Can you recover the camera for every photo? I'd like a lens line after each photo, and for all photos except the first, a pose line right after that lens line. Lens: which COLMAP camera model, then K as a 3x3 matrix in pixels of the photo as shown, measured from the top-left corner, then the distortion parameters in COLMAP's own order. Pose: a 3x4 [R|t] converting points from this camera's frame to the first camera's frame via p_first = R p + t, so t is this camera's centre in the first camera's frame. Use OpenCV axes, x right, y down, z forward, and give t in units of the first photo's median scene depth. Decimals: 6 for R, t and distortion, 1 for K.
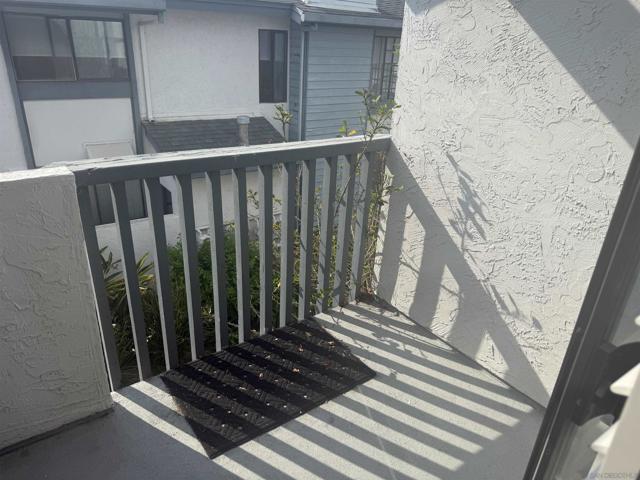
lens RADIAL K [[457.7, 0, 313.9], [0, 457.7, 242.0], [0, 0, 1]] dist [0.065597, -0.072940]
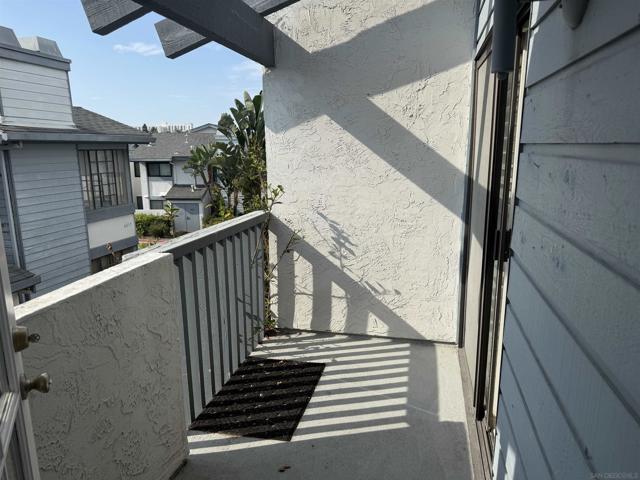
lens RADIAL K [[457.7, 0, 321.7], [0, 457.7, 239.0], [0, 0, 1]] dist [0.065597, -0.072940]
pose [[0.752530, -0.189661, 0.630656, -0.685389], [0.319174, 0.942682, -0.097355, 0.054140], [-0.576043, 0.274552, 0.769932, -0.203970]]
